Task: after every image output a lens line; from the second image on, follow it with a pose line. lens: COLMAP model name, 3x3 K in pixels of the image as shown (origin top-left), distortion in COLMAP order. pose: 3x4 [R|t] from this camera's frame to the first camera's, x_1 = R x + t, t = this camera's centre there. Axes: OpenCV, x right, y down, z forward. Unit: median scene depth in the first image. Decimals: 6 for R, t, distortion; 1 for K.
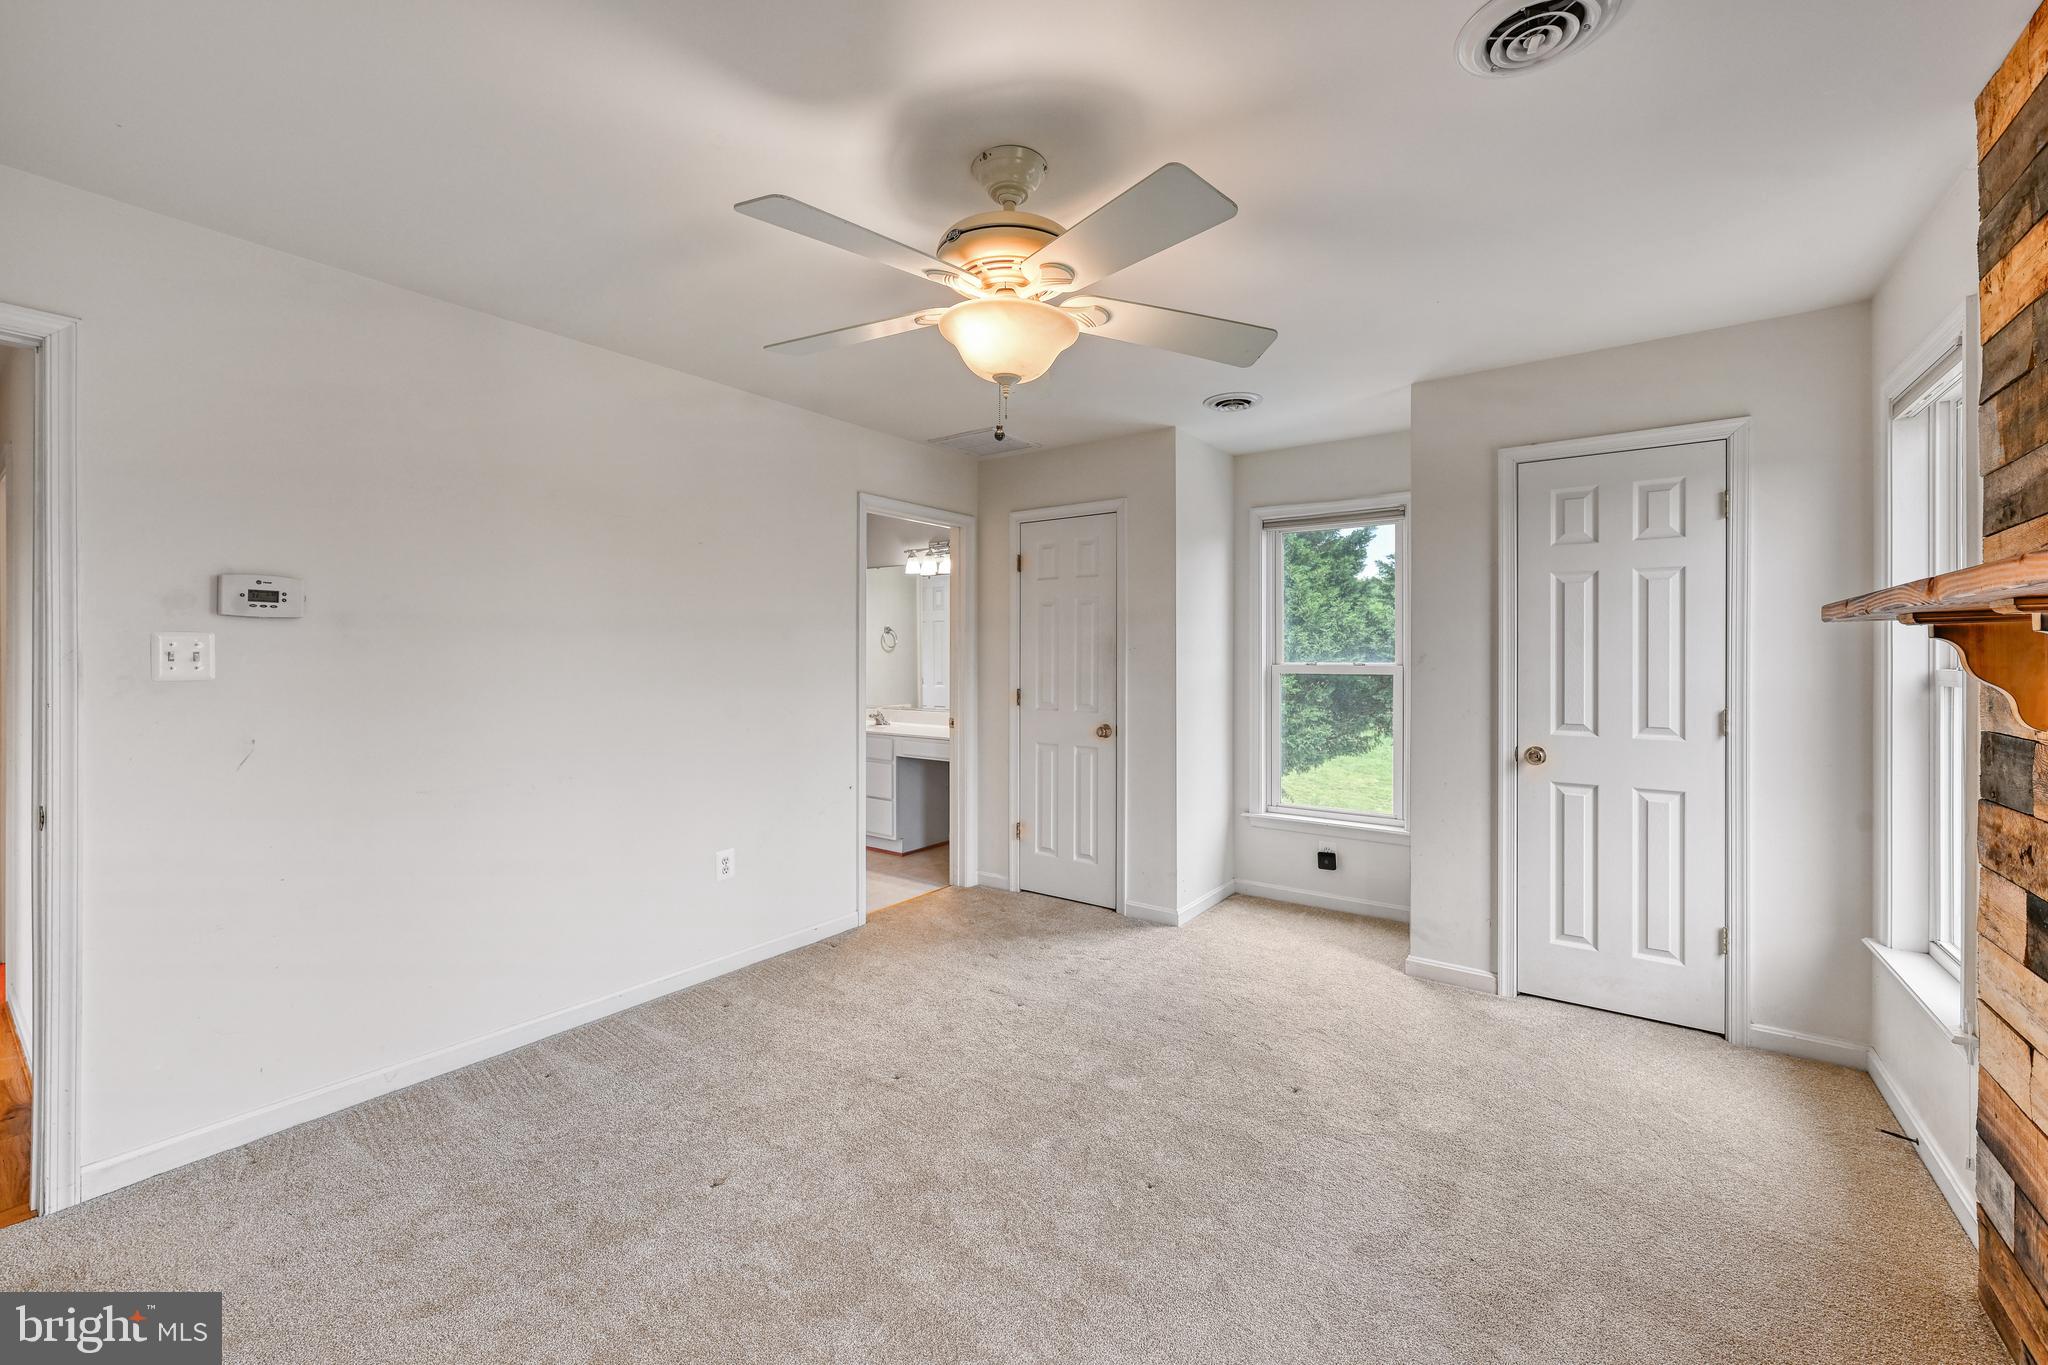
lens RADIAL K [[824.8, 0, 1011.7], [0, 824.8, 659.5], [0, 0, 1]] dist [0.000357, 0.000229]
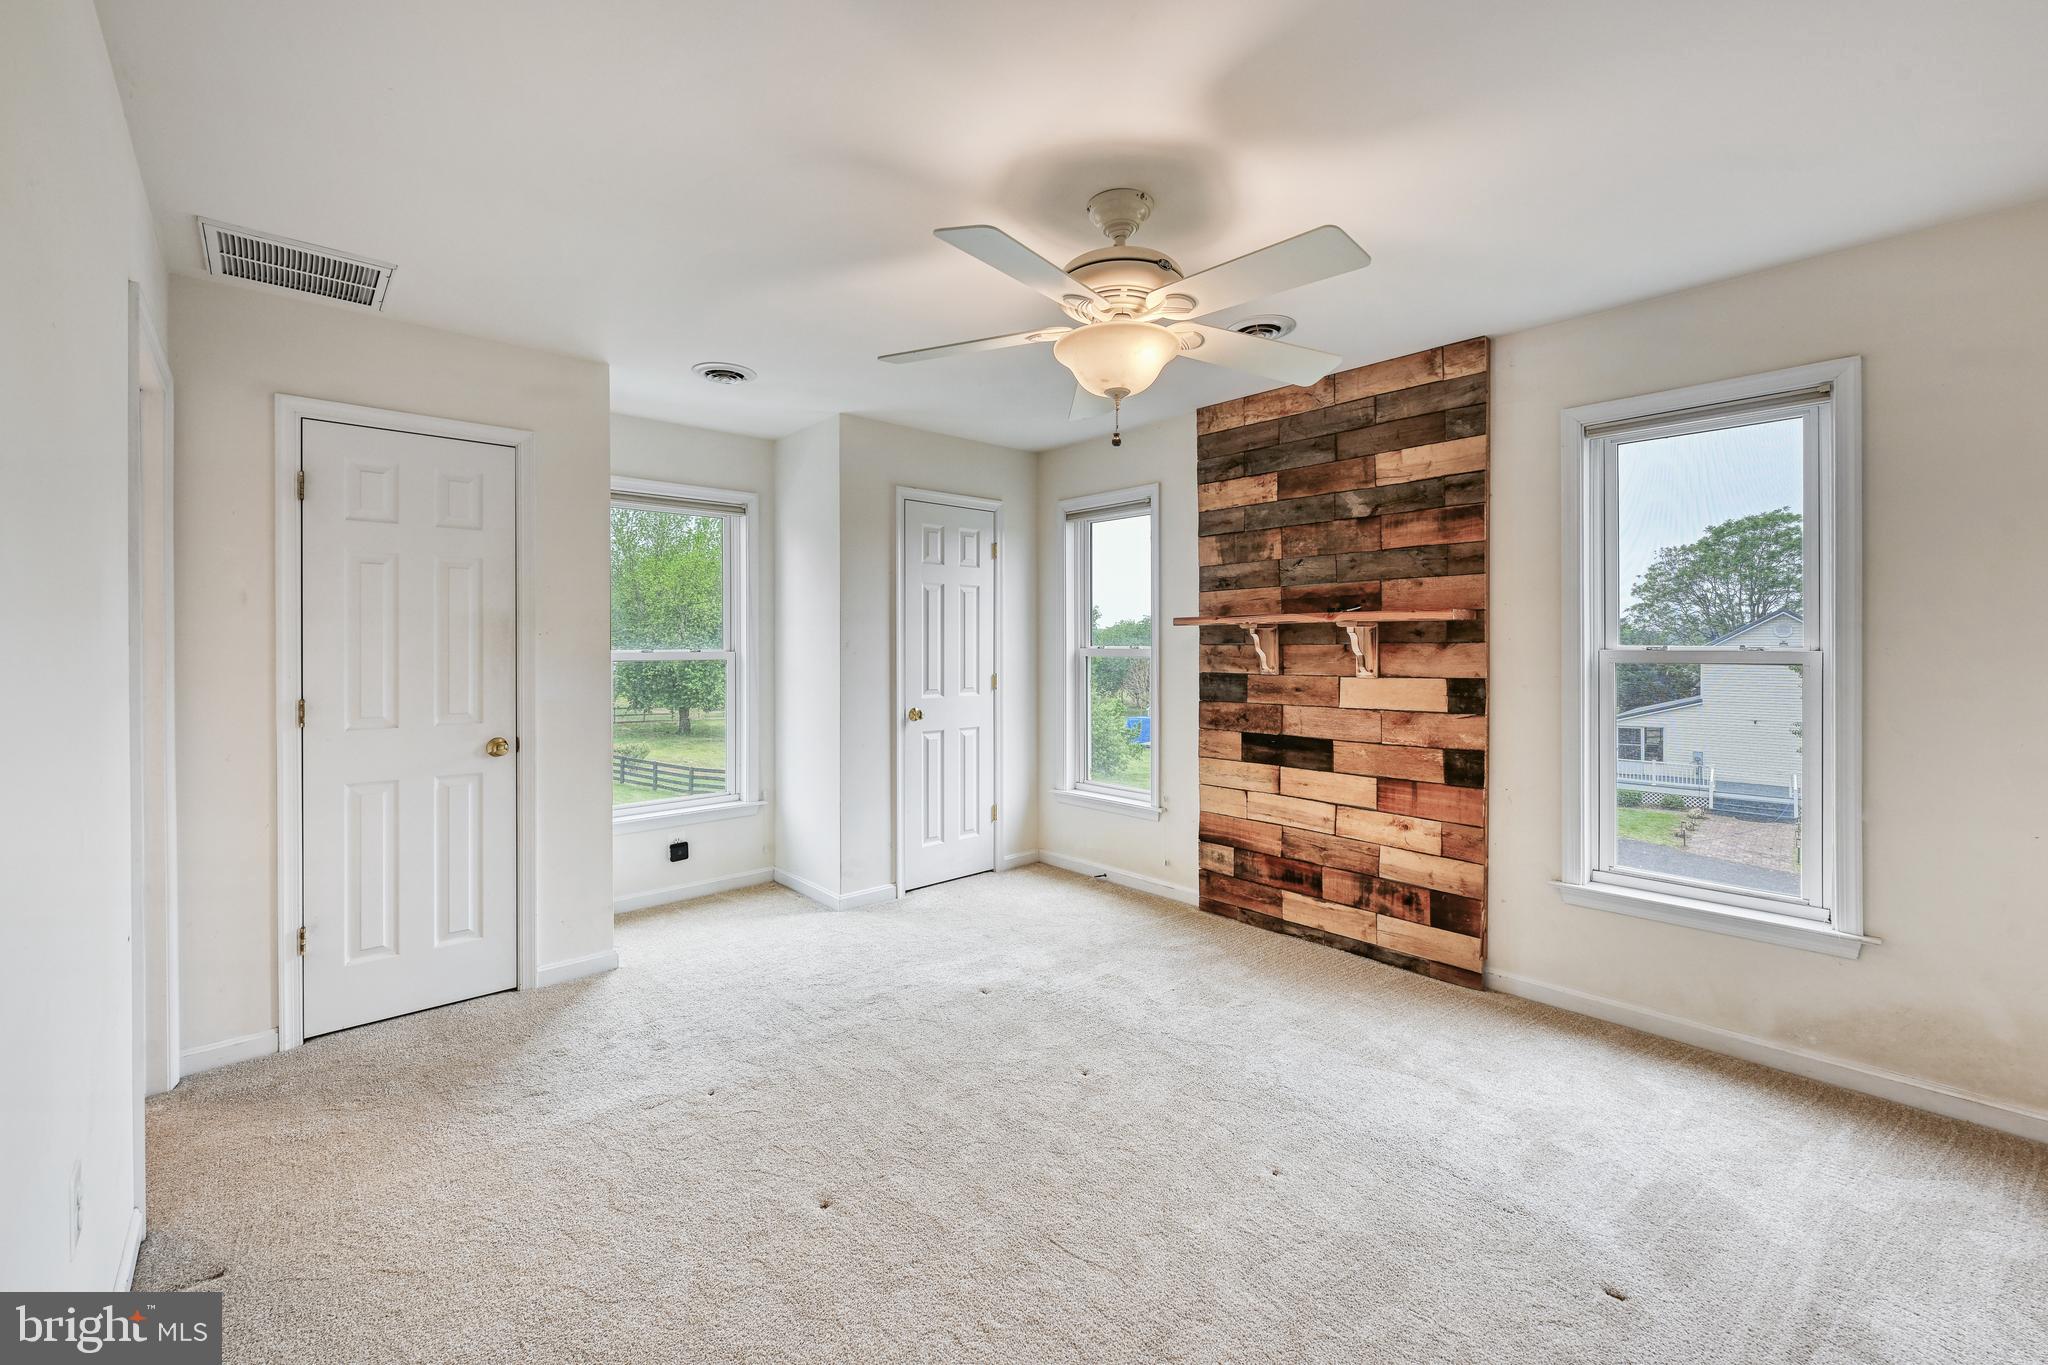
lens RADIAL K [[848.4, 0, 1023.8], [0, 848.4, 643.4], [0, 0, 1]] dist [0.030673, 0.000125]
pose [[0.191029, -0.000713, 0.981584, -0.716809], [0.006349, 0.999980, -0.000509, 0.000042], [-0.981564, 0.006330, 0.191030, 0.545838]]
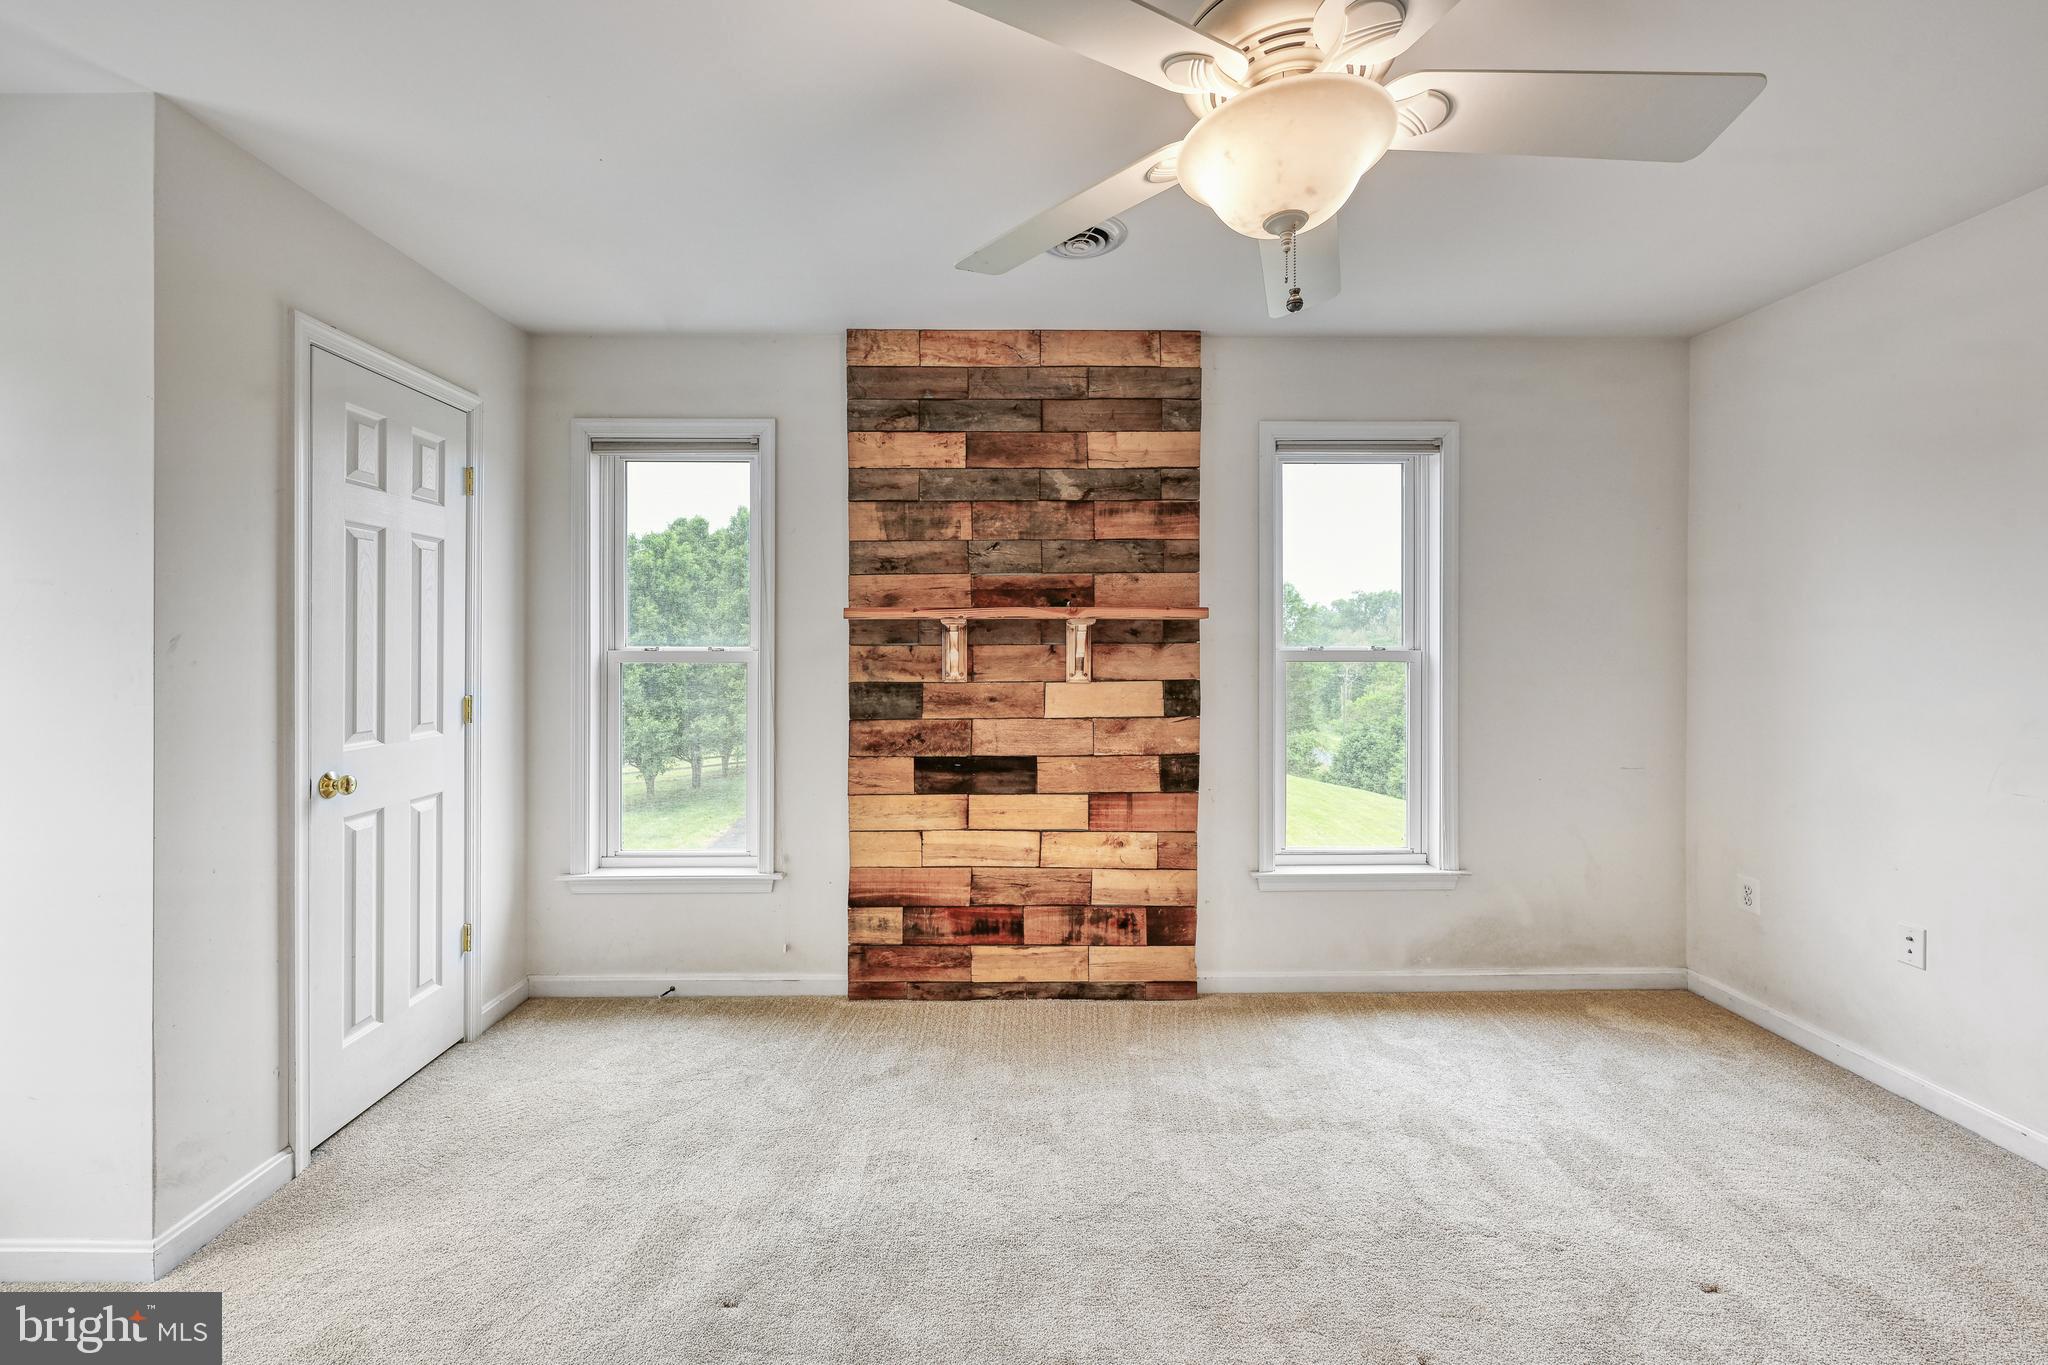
lens RADIAL K [[836.3, 0, 1011.9], [0, 836.3, 646.1], [0, 0, 1]] dist [0.012820, 0.000086]
pose [[-0.606945, 0.000263, 0.794744, -0.258595], [0.003465, 0.999991, 0.002316, 0.002489], [-0.794736, 0.004159, -0.606941, 0.967846]]
